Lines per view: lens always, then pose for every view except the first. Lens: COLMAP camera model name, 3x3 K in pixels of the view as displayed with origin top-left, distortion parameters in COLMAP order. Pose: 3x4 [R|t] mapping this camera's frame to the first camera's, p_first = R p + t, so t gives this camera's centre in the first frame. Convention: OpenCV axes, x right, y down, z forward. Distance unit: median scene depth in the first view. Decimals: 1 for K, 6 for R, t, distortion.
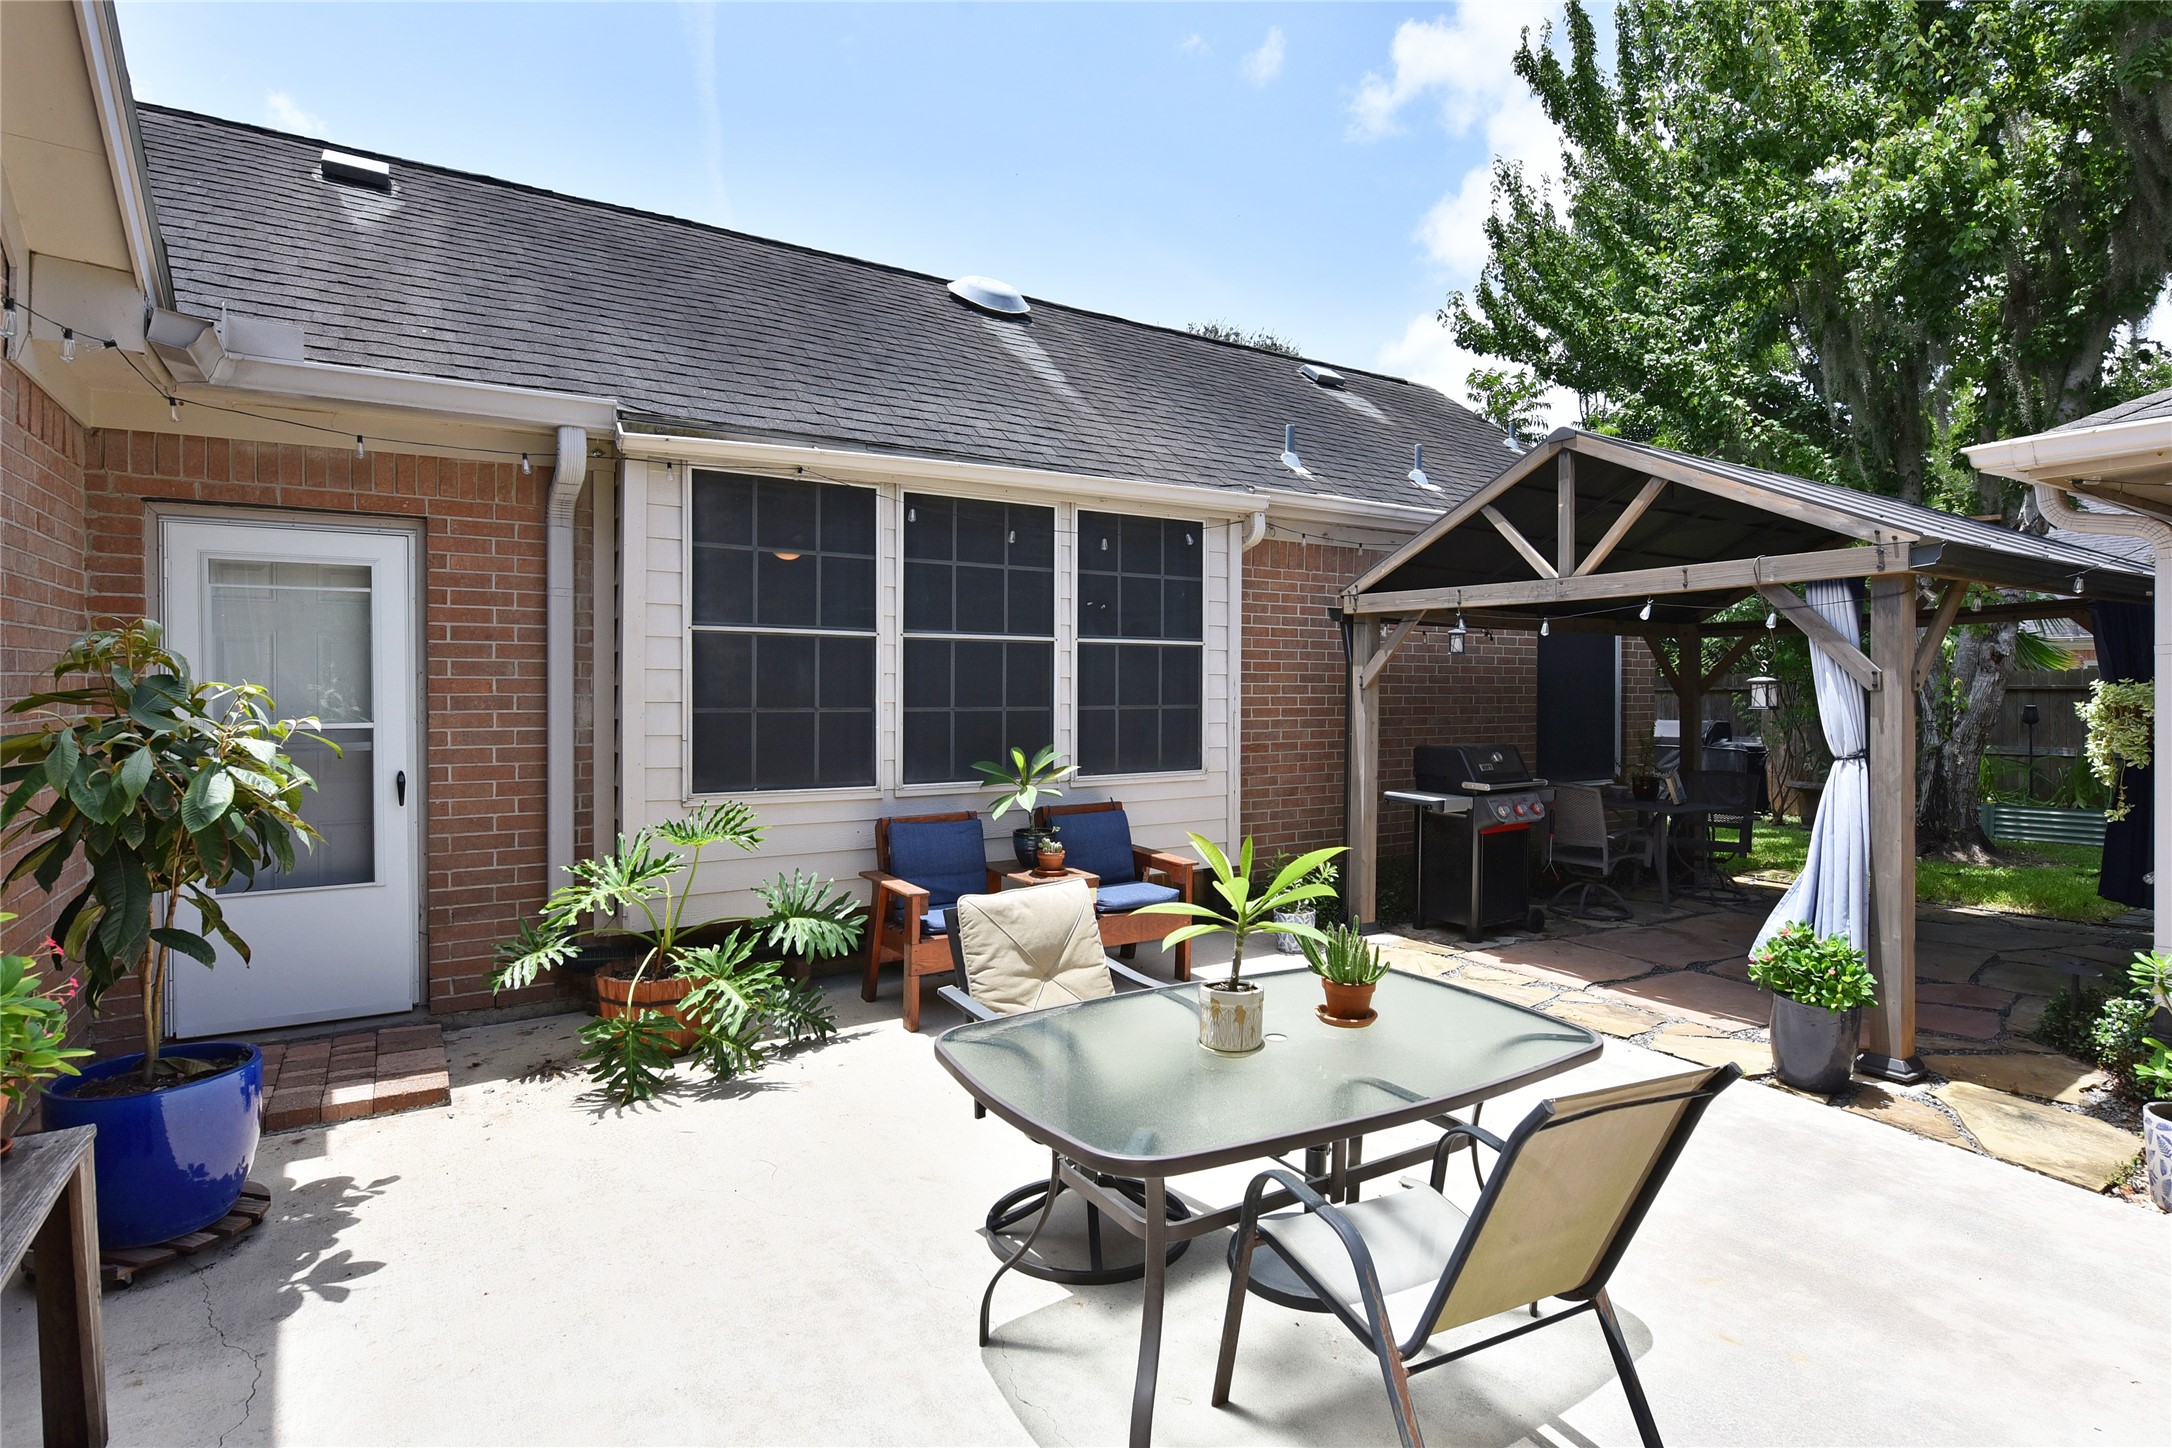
lens RADIAL K [[1131.2, 0, 1114.2], [0, 1131.2, 695.5], [0, 0, 1]] dist [-0.005822, 0.000154]
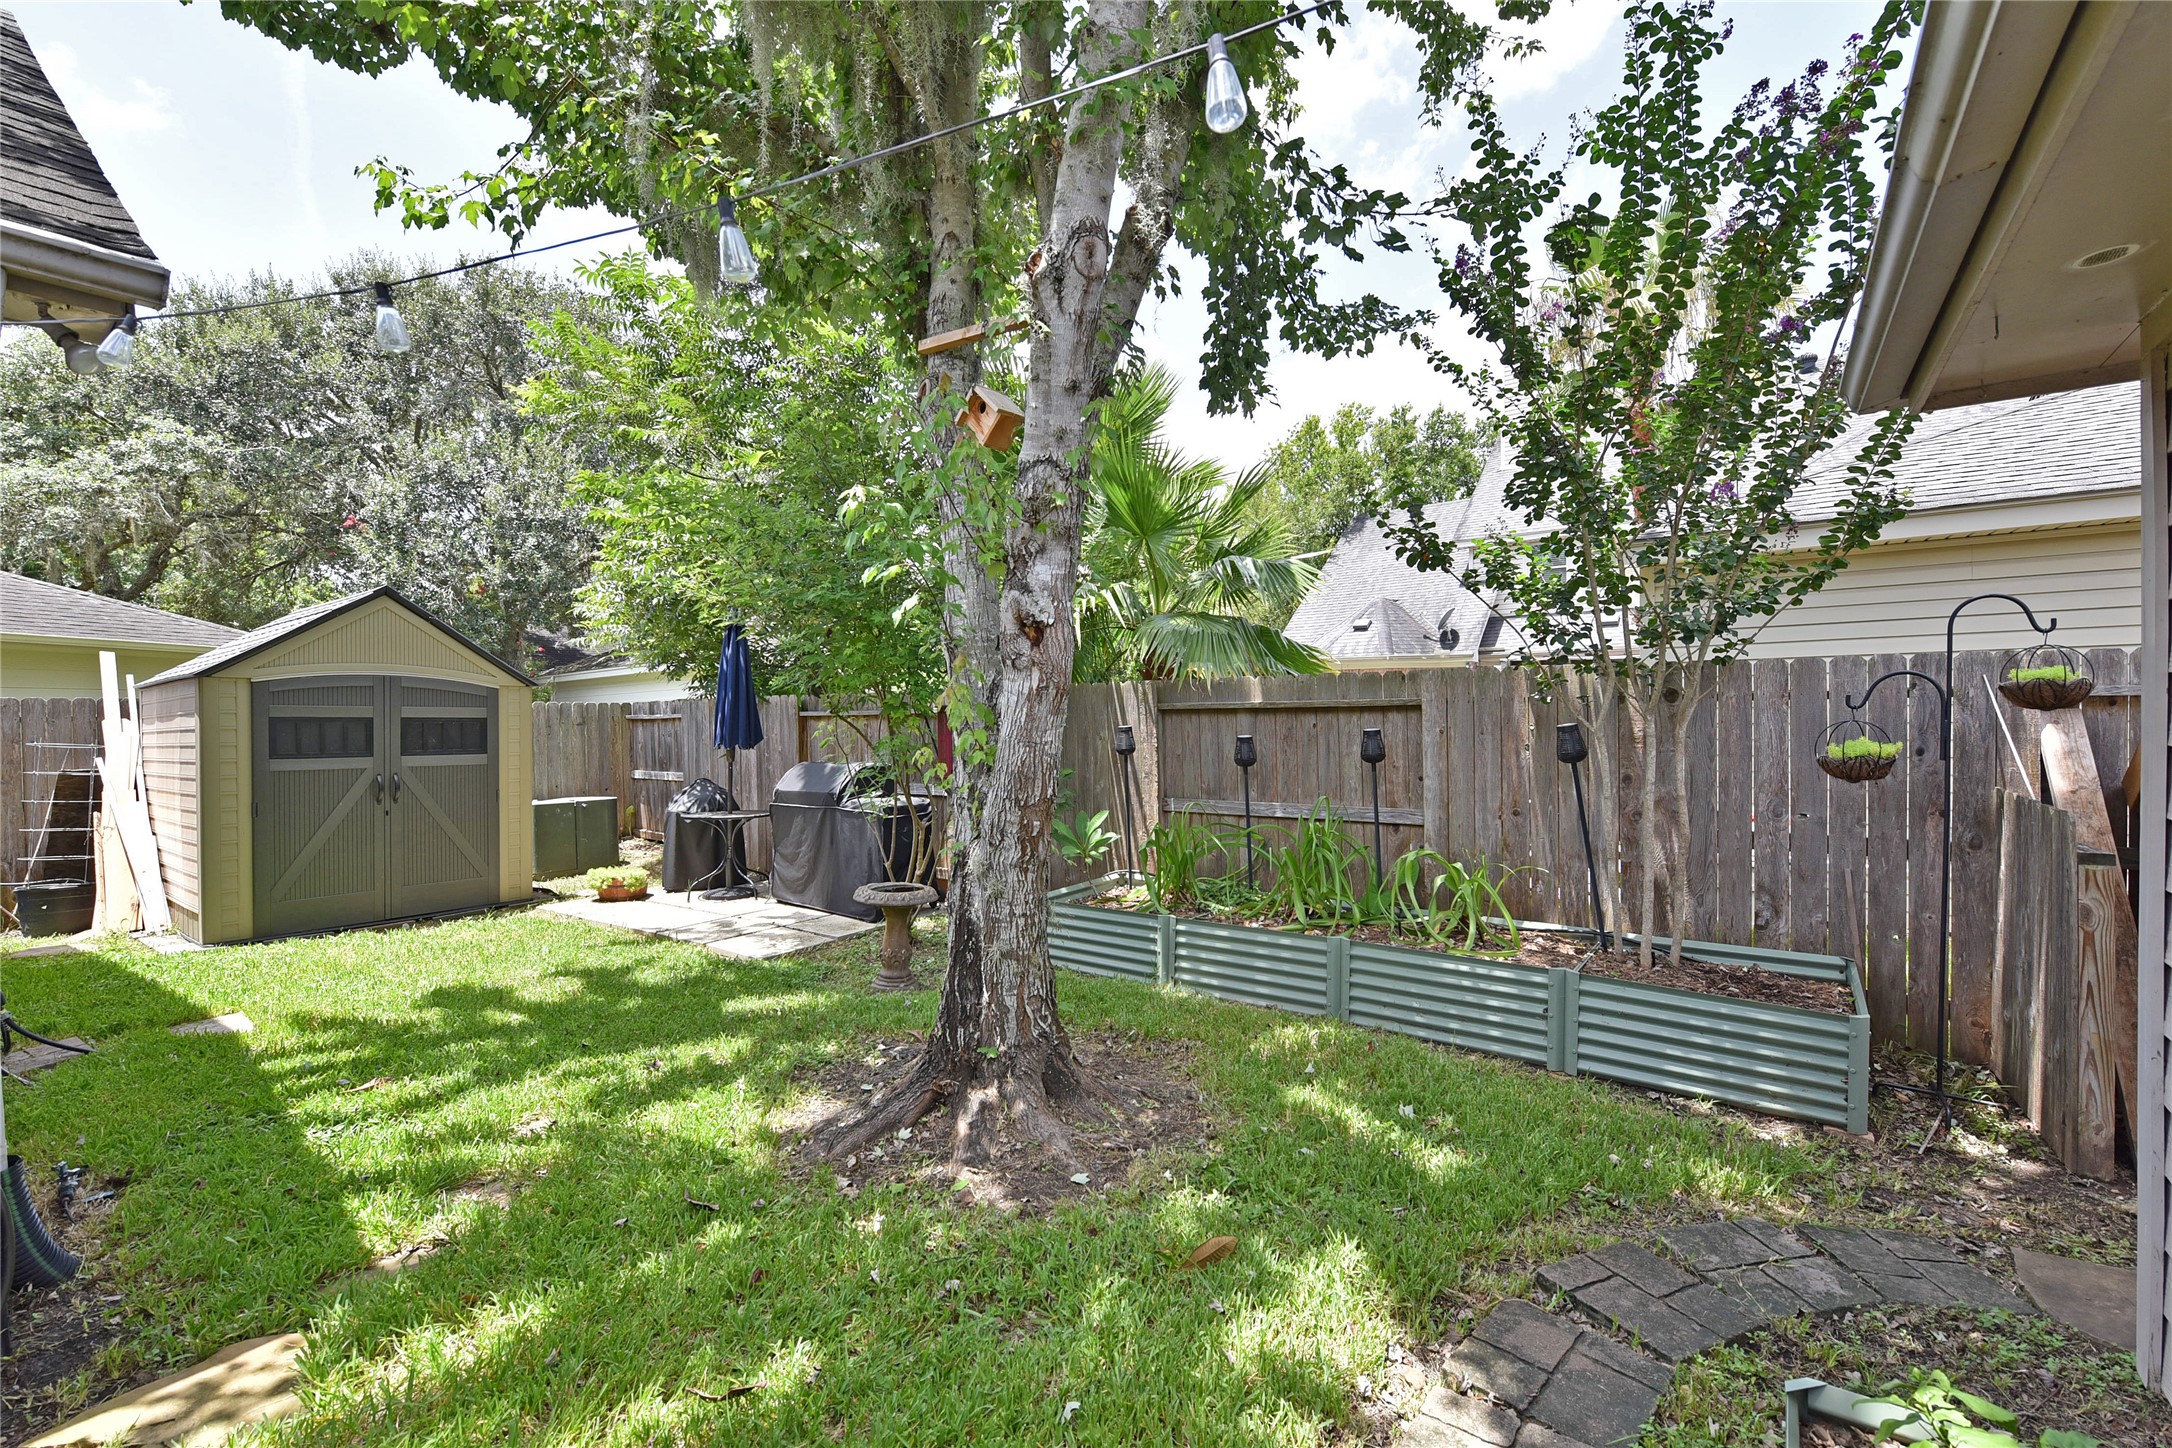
lens RADIAL K [[876.2, 0, 1104.1], [0, 876.2, 738.8], [0, 0, 1]] dist [-0.009938, -0.000005]
pose [[0.933123, -0.026334, 0.358591, 1.029607], [0.018003, 0.999485, 0.026555, -0.006071], [-0.359106, -0.018323, 0.933117, 1.049474]]
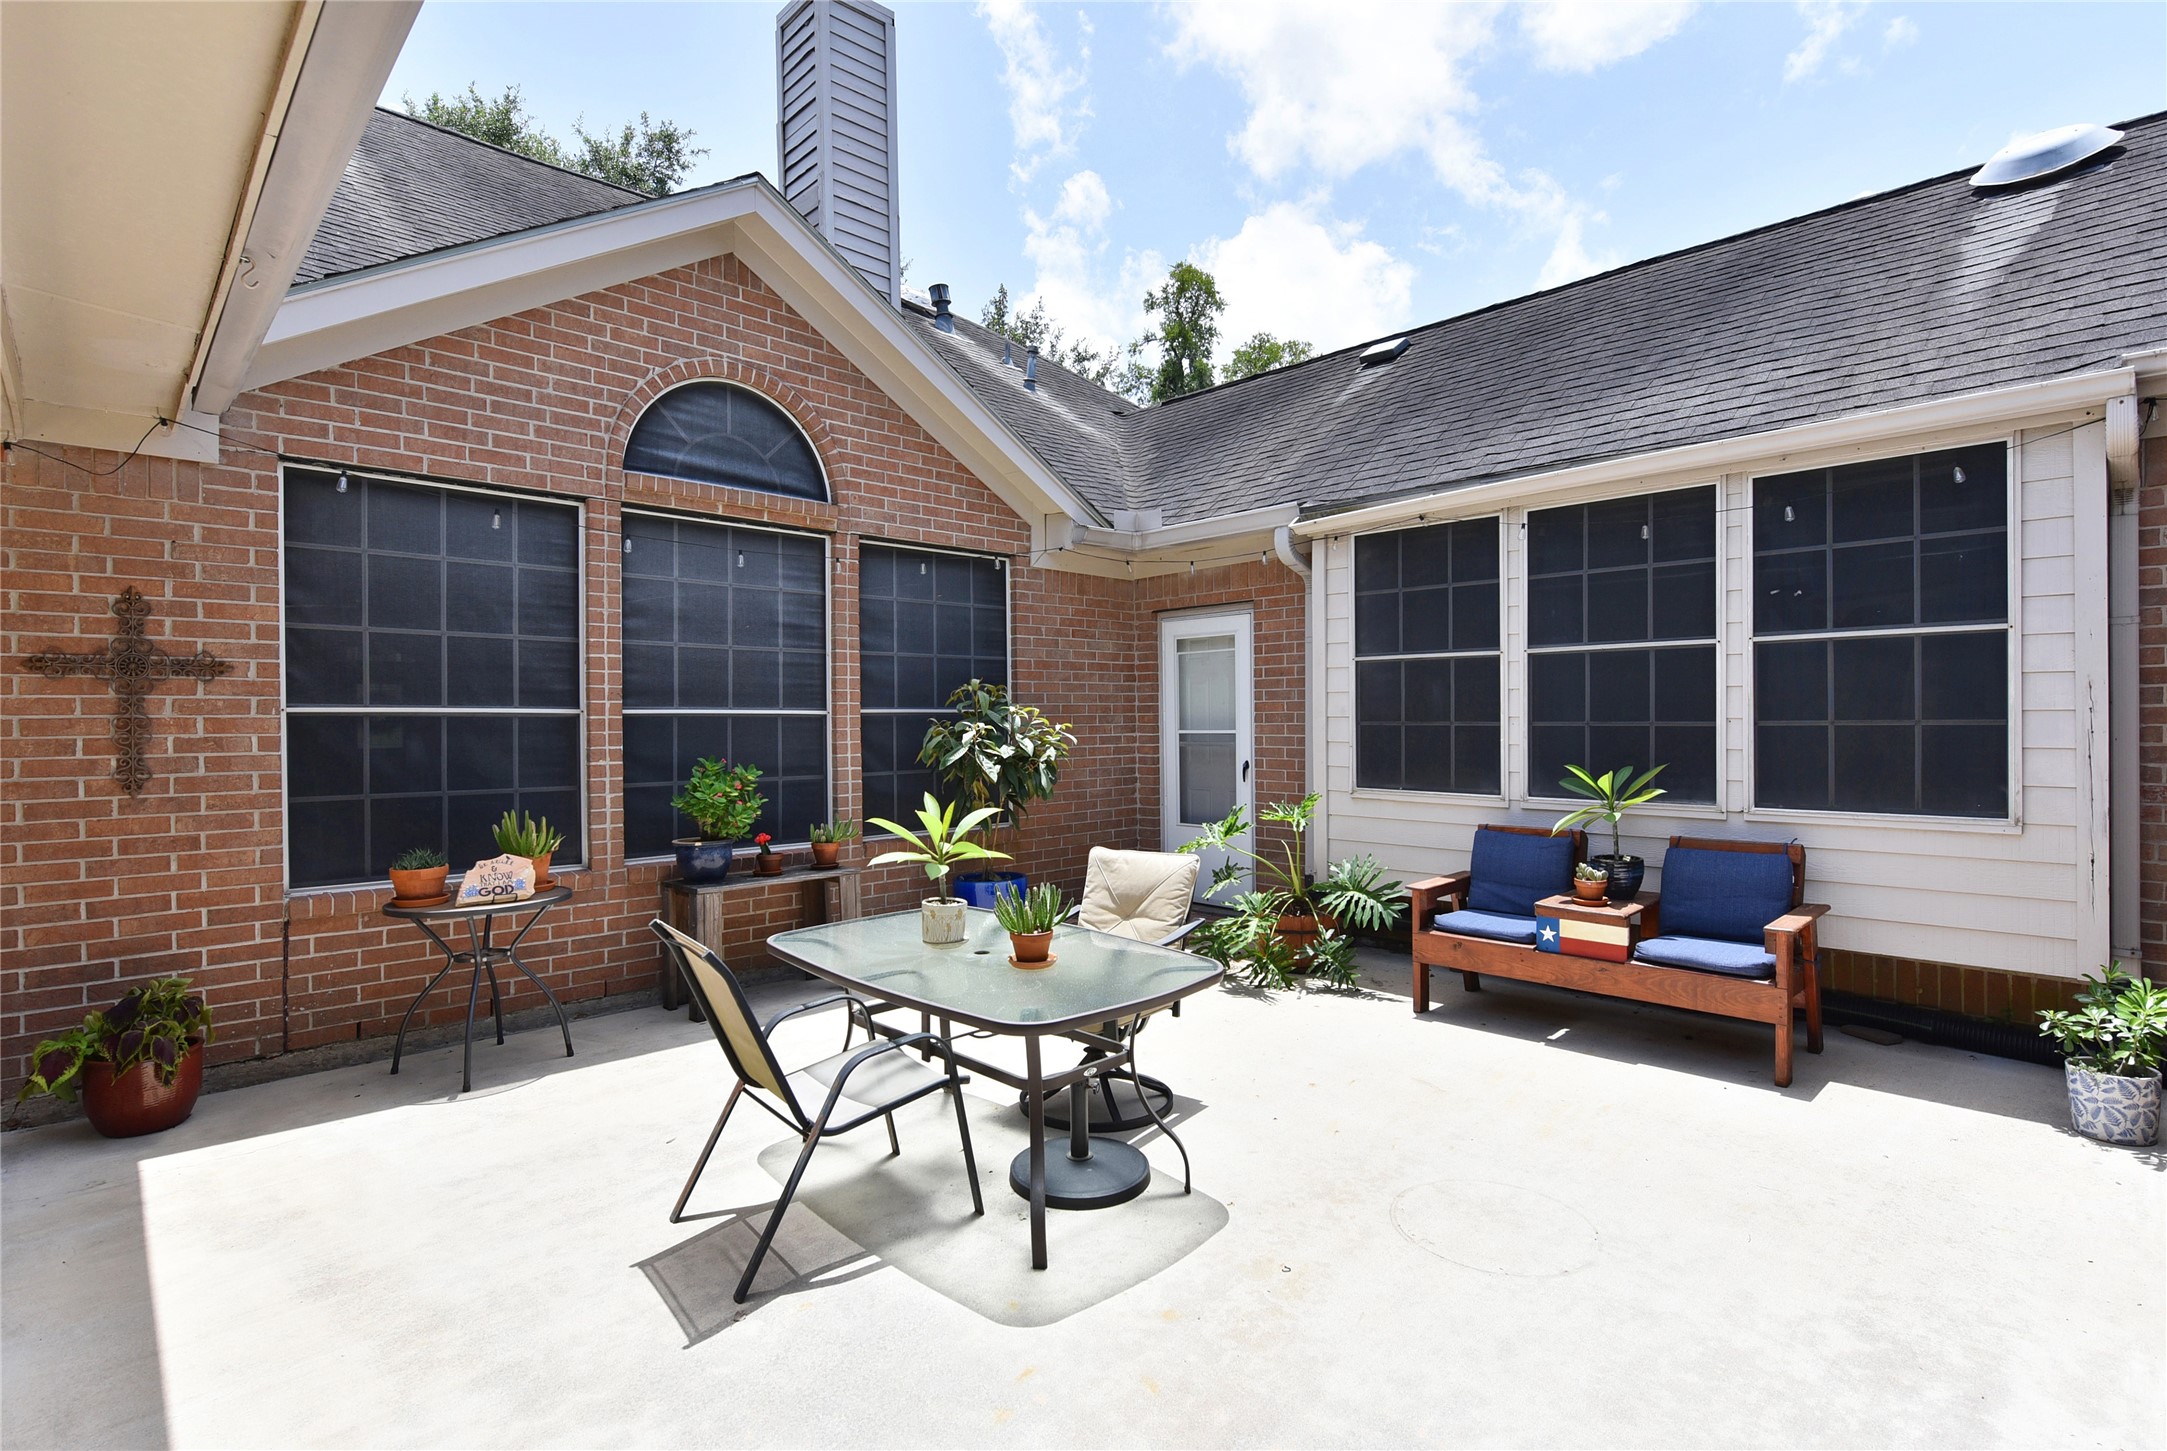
lens RADIAL K [[1072.0, 0, 1068.6], [0, 1072.0, 727.5], [0, 0, 1]] dist [-0.000505, -0.000888]
pose [[0.187041, 0.004191, -0.982343, 0.630627], [0.003434, 0.999982, 0.004921, 0.008720], [0.982346, -0.004294, 0.187023, 0.370625]]
